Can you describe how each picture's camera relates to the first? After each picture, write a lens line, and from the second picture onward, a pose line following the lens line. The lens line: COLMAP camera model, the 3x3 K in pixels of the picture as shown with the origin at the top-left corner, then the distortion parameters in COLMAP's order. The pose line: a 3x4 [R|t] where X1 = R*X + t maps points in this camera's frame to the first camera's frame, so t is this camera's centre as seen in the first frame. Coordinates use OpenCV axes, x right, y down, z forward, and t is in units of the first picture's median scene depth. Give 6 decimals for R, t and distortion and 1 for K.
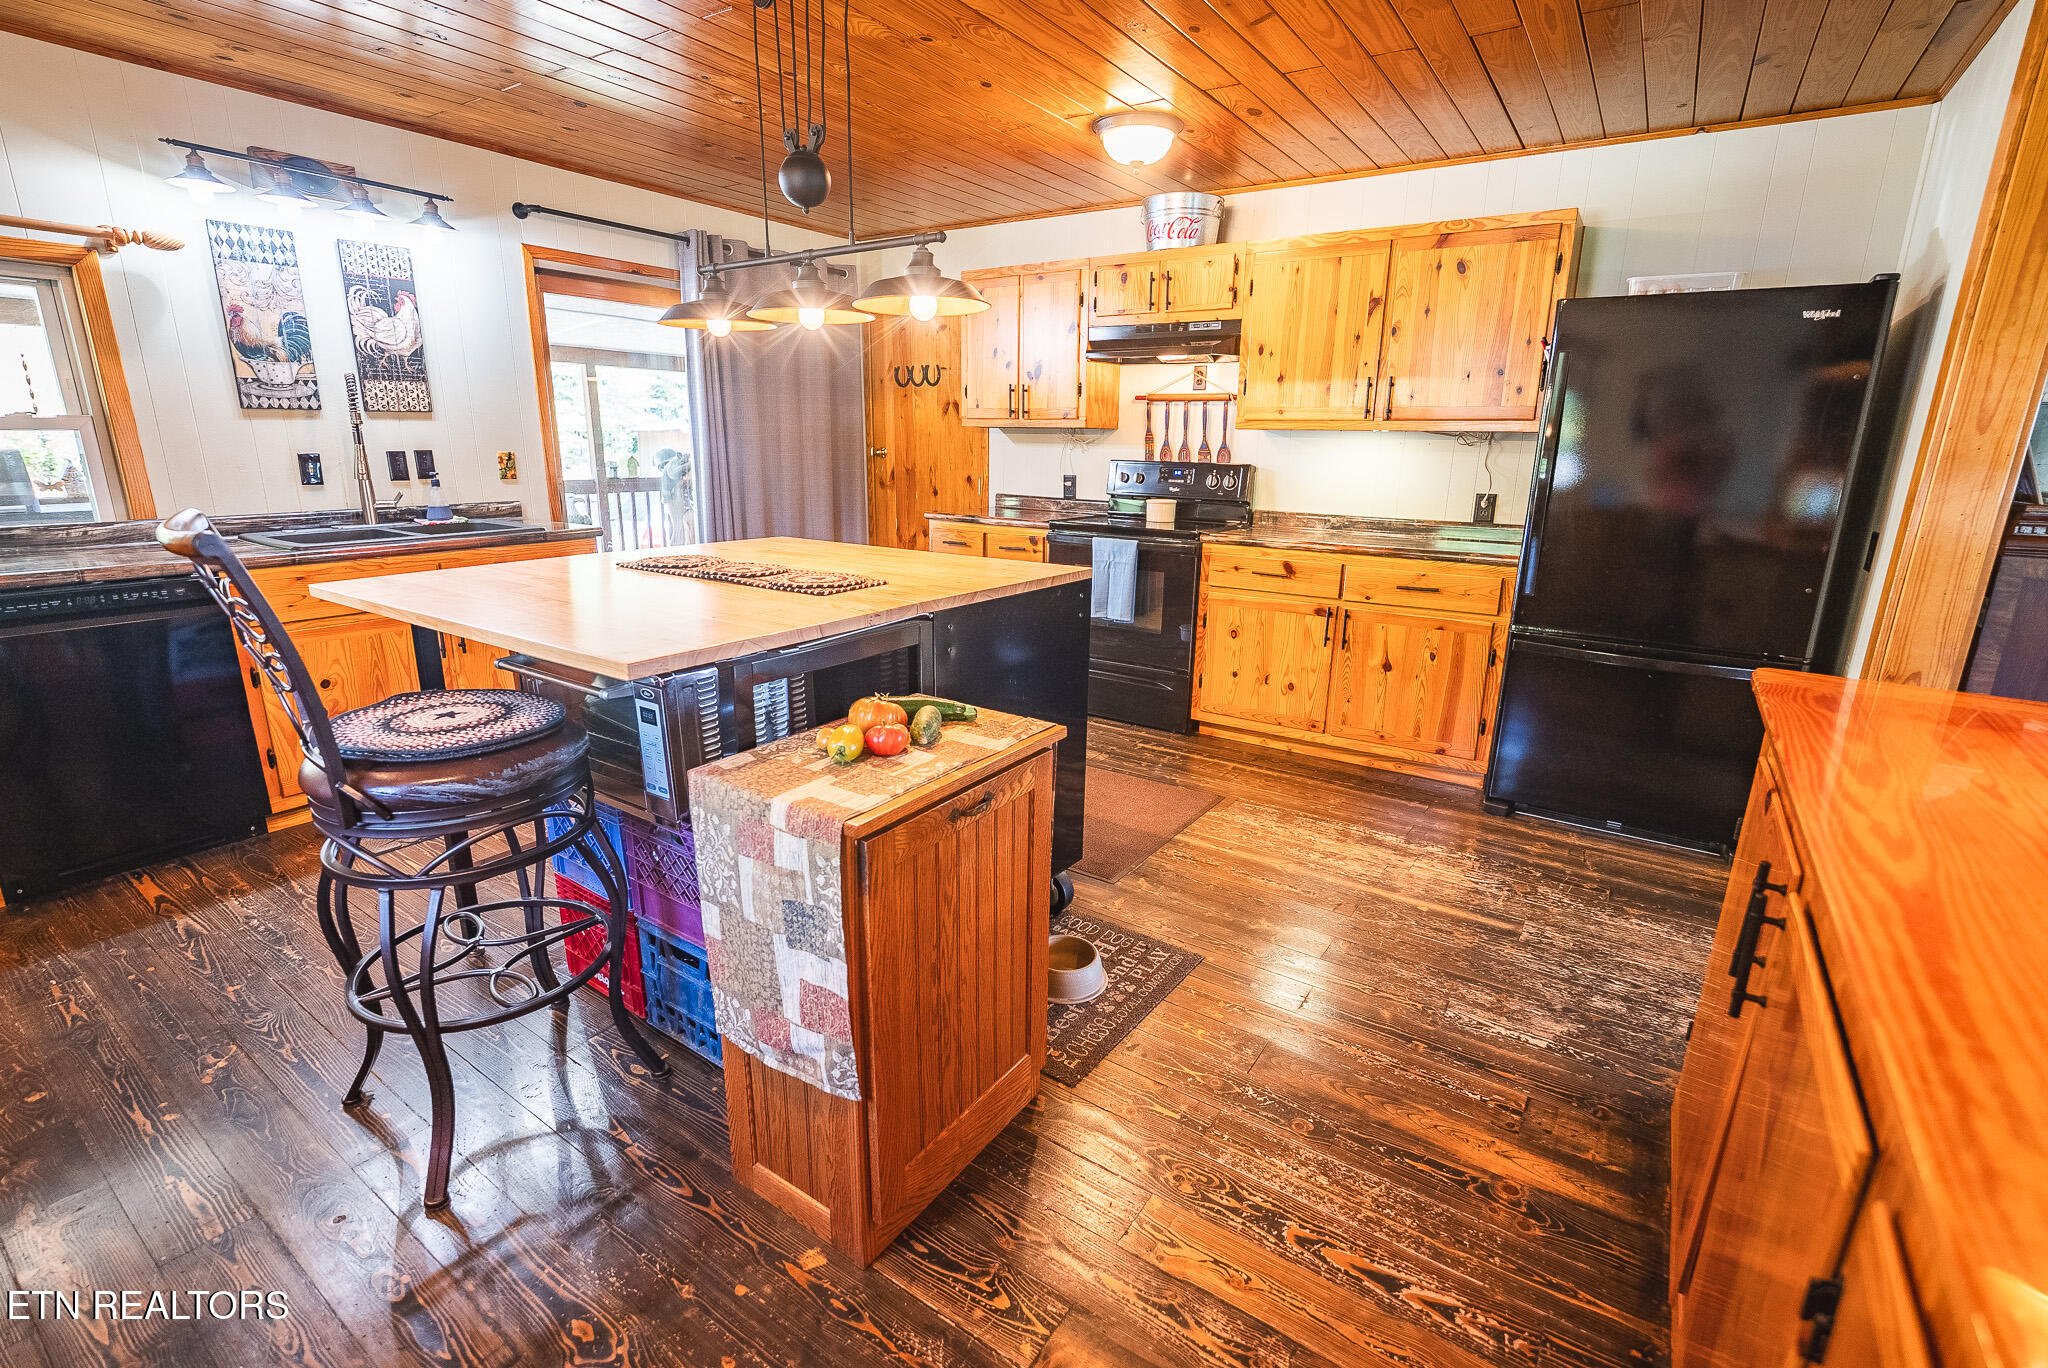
lens RADIAL K [[932.1, 0, 1025.9], [0, 932.1, 685.8], [0, 0, 1]] dist [-0.000359, 0.000331]
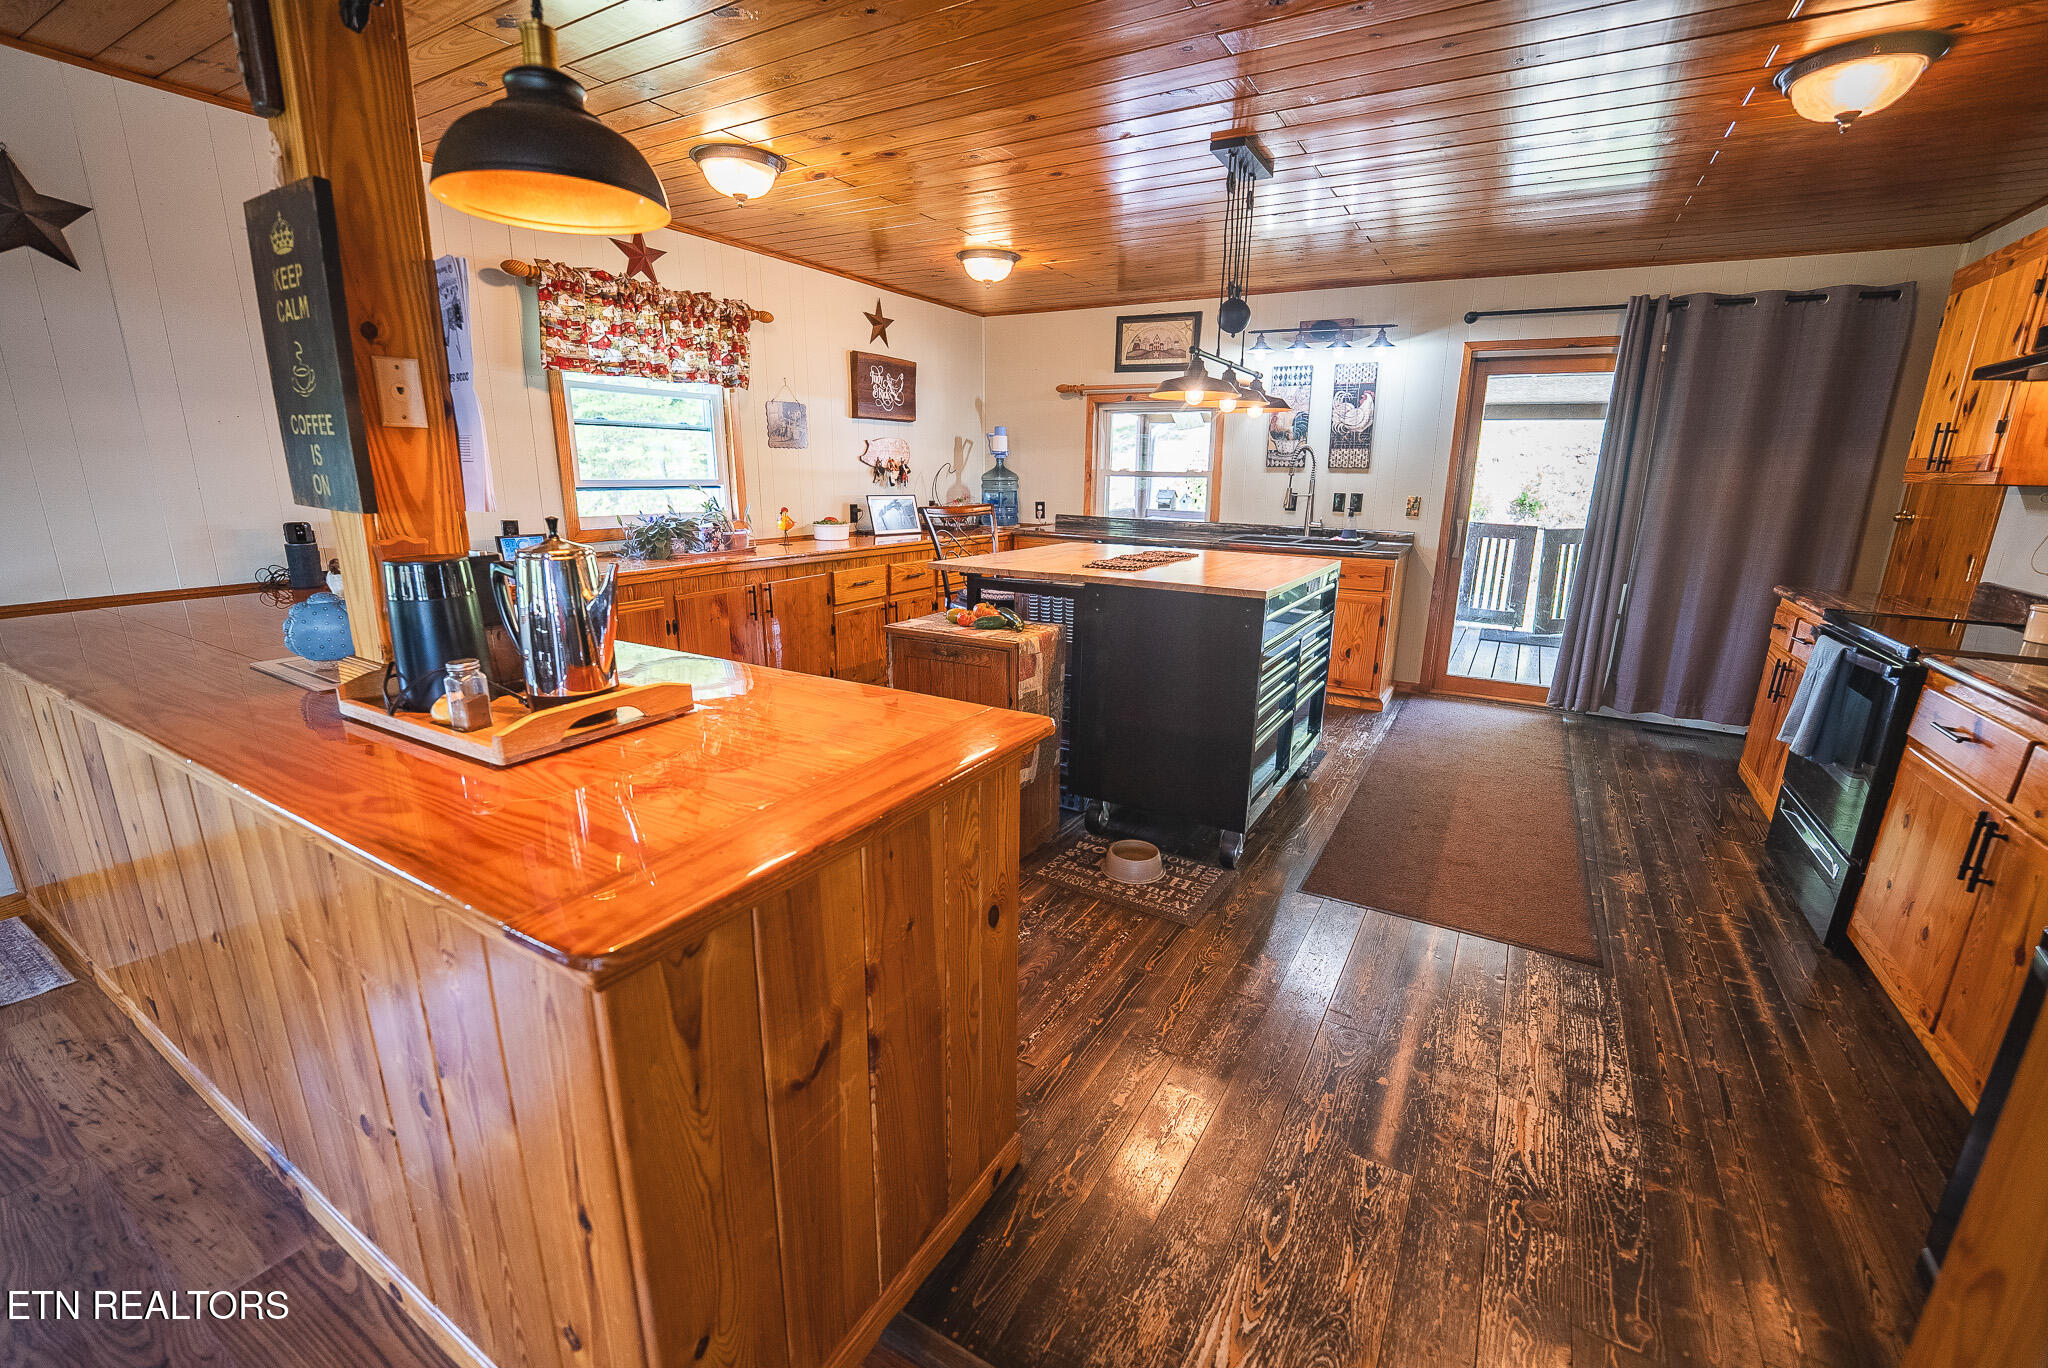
lens RADIAL K [[836.0, 0, 1033.5], [0, 836.0, 684.4], [0, 0, 1]] dist [-0.003414, -0.000241]
pose [[0.075337, 0.235183, -0.969027, 0.741460], [-0.284921, 0.936351, 0.205101, -0.093721], [0.955586, 0.260644, 0.137550, 0.406164]]
